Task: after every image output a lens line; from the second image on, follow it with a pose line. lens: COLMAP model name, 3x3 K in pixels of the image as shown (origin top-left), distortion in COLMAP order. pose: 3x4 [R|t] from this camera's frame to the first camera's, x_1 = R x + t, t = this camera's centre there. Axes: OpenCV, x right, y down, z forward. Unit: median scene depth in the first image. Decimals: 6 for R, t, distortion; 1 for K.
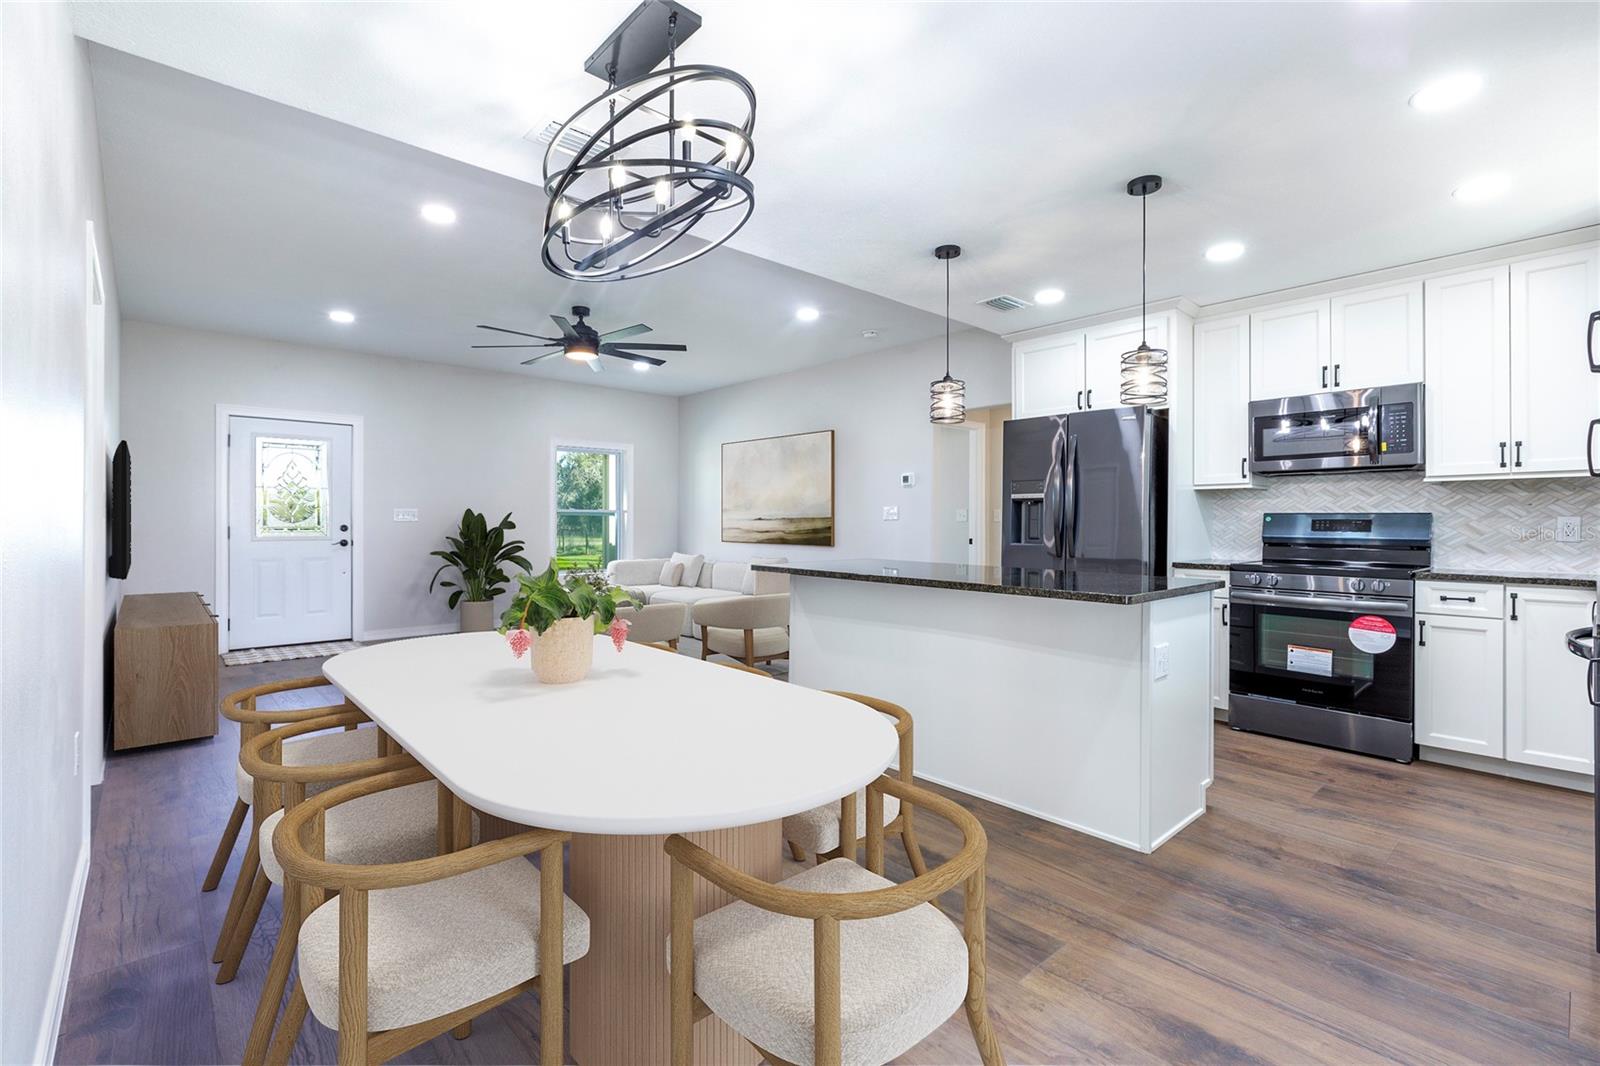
lens RADIAL K [[715.9, 0, 794.4], [0, 715.9, 523.6], [0, 0, 1]] dist [-0.000309, 0.000161]
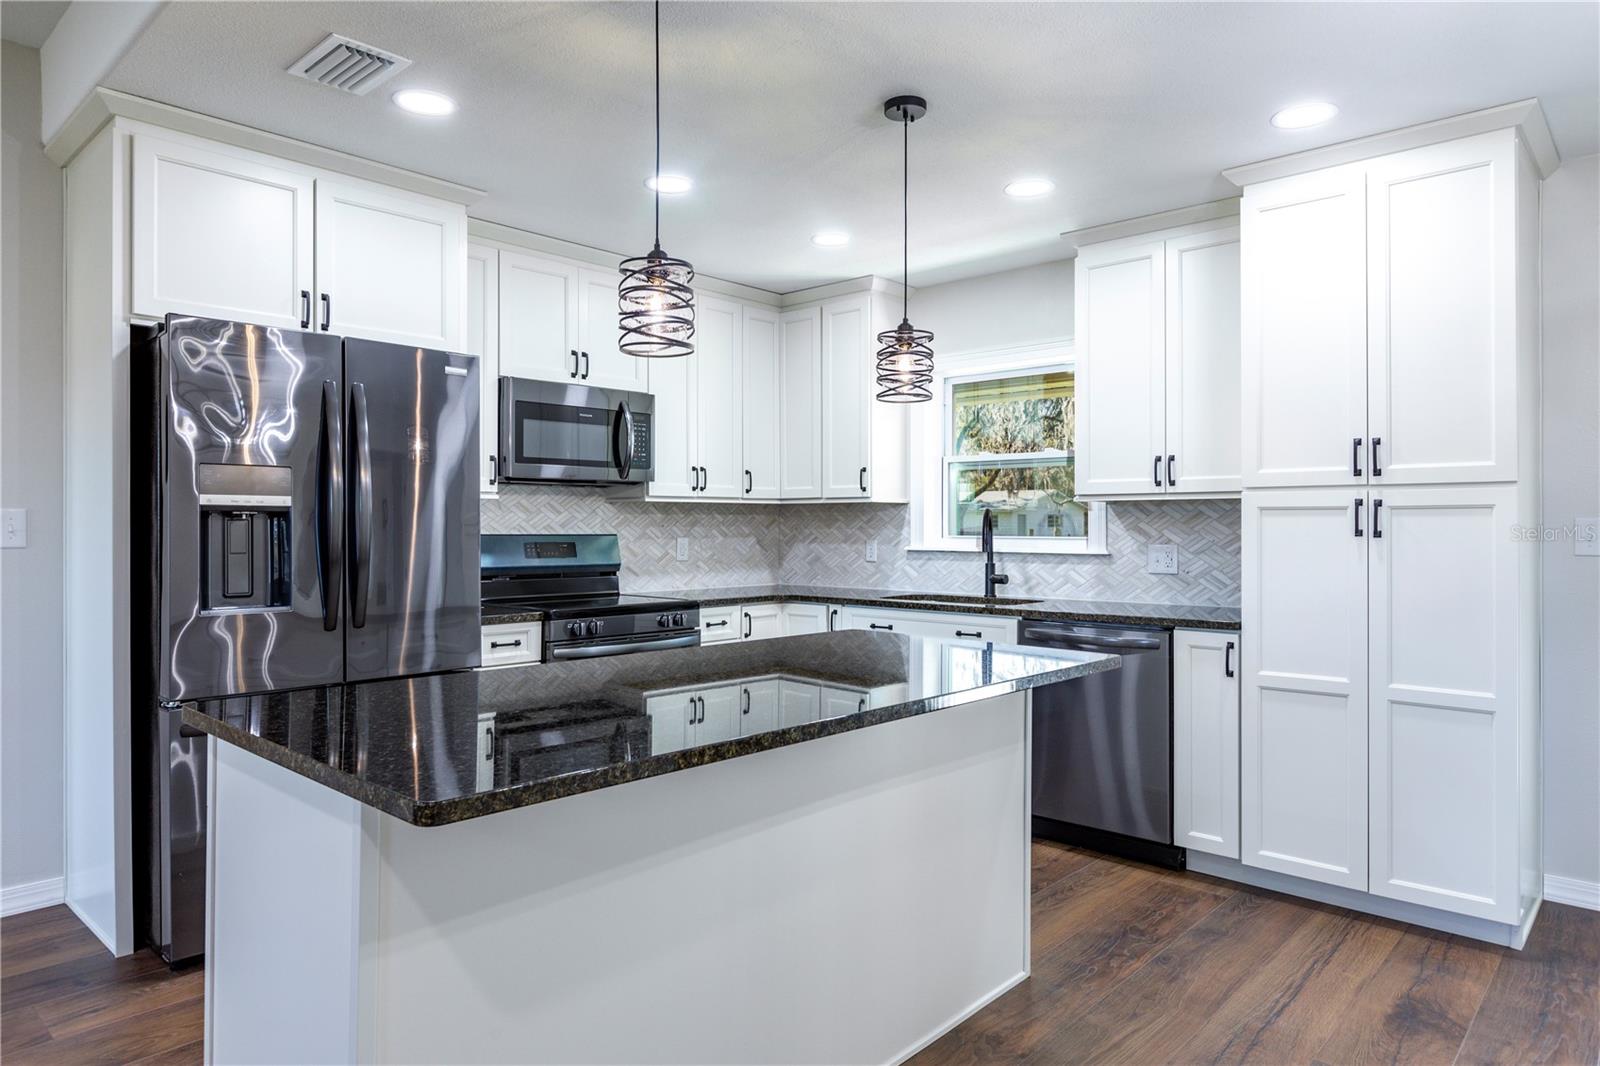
lens RADIAL K [[969.3, 0, 800.0], [0, 969.3, 533.0], [0, 0, 1]] dist [-0.011191, -0.002442]
pose [[-0.091537, -0.012127, 0.995728, -0.401765], [-0.001778, 0.999926, 0.012015, -0.035286], [-0.995800, -0.000670, -0.091552, 0.972726]]
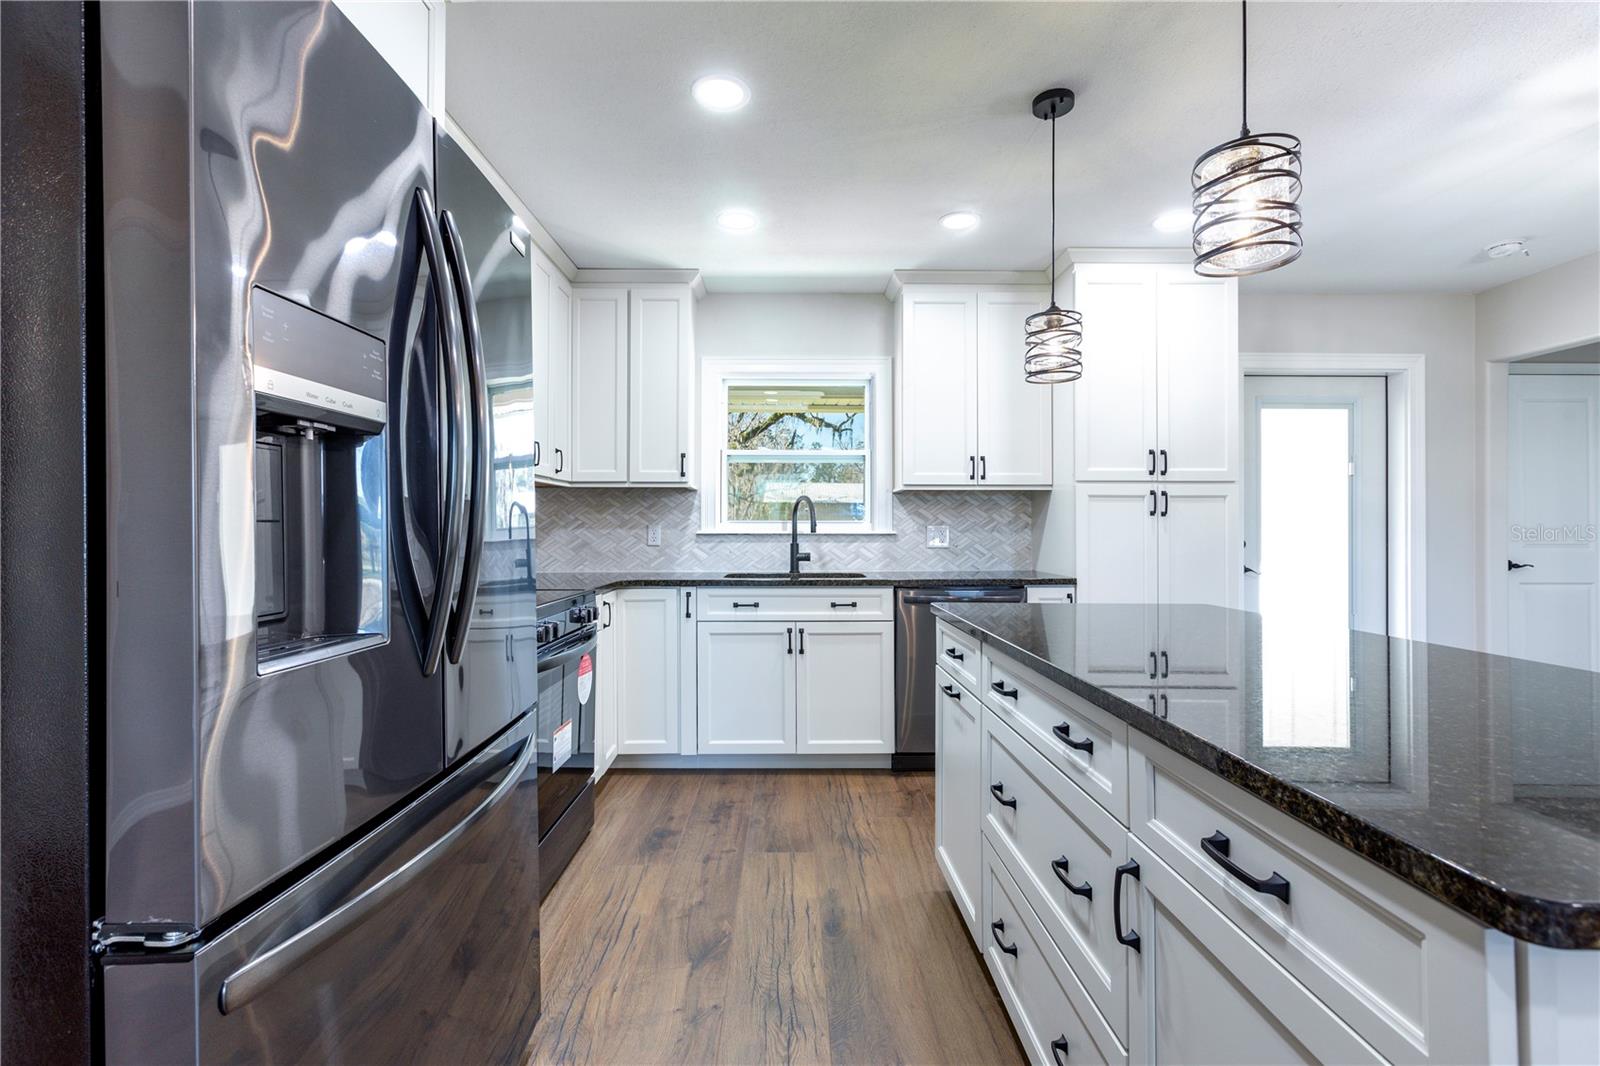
lens RADIAL K [[715.9, 0, 794.4], [0, 715.9, 523.6], [0, 0, 1]] dist [-0.000309, 0.000161]
pose [[-0.744800, -0.001941, 0.667285, 0.144383], [-0.004207, 0.999990, -0.001787, -0.007674], [-0.667275, -0.004138, -0.744800, 1.432432]]
